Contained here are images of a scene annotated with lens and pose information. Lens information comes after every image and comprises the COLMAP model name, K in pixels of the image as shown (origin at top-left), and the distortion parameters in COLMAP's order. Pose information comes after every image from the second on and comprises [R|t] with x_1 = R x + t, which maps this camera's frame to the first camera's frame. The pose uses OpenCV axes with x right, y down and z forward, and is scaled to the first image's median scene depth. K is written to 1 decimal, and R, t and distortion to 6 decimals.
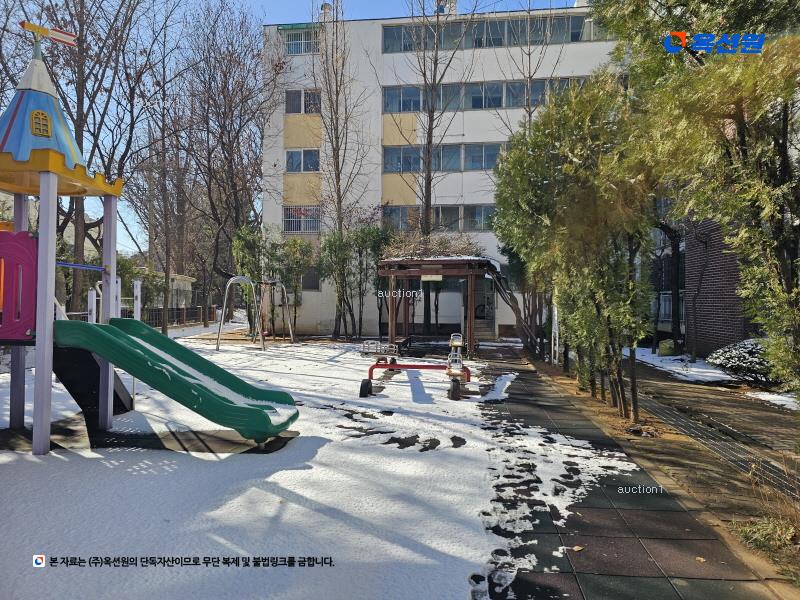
lens RADIAL K [[533.2, 0, 401.1], [0, 533.2, 300.0], [0, 0, 1]] dist [-0.003404, -0.000513]
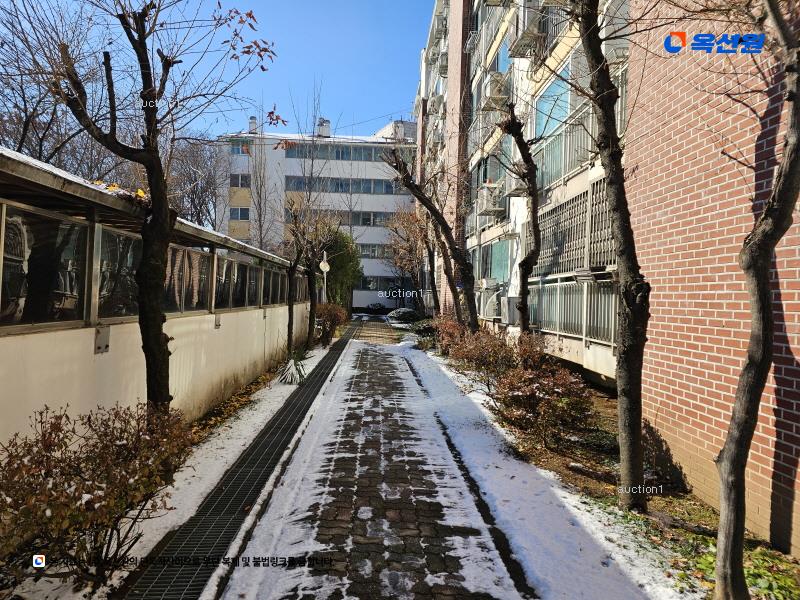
lens RADIAL K [[533.2, 0, 400.6], [0, 533.2, 298.0], [0, 0, 1]] dist [-0.003404, -0.000513]
pose [[0.982319, 0.027325, 0.185212, 0.027981], [-0.032030, 0.999235, 0.022458, -0.030113], [-0.184457, -0.027994, 0.982442, -0.910386]]
